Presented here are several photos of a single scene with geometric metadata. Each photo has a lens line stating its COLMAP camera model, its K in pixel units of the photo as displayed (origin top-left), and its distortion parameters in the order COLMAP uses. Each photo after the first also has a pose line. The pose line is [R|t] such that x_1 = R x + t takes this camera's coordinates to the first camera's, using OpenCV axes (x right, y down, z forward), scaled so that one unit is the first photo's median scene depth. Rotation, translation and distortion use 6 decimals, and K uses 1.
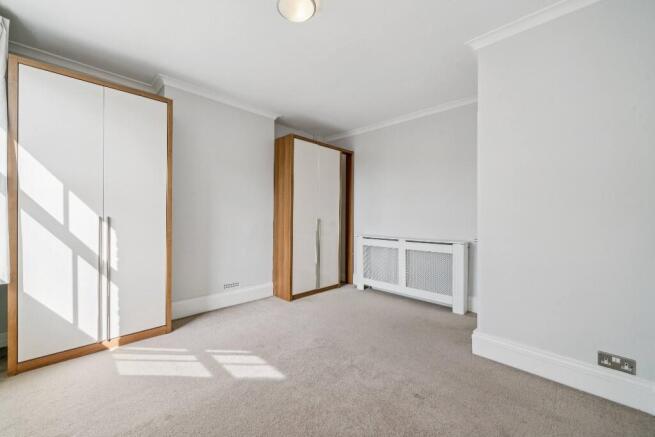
lens RADIAL K [[262.3, 0, 327.5], [0, 262.3, 218.5], [0, 0, 1]] dist [-0.000225, -0.000012]
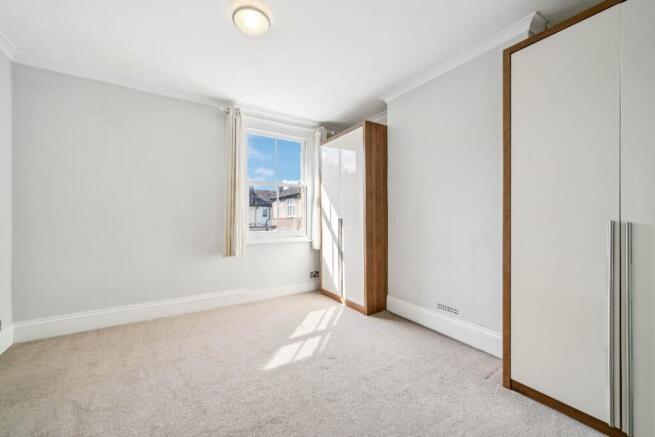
lens RADIAL K [[254.0, 0, 327.5], [0, 254.0, 218.5], [0, 0, 1]] dist [-0.000098, -0.000017]
pose [[-0.226704, -0.000994, -0.973963, 0.661762], [-0.003159, 0.999995, -0.000285, -0.006767], [0.973959, 0.003012, -0.226706, 1.268400]]
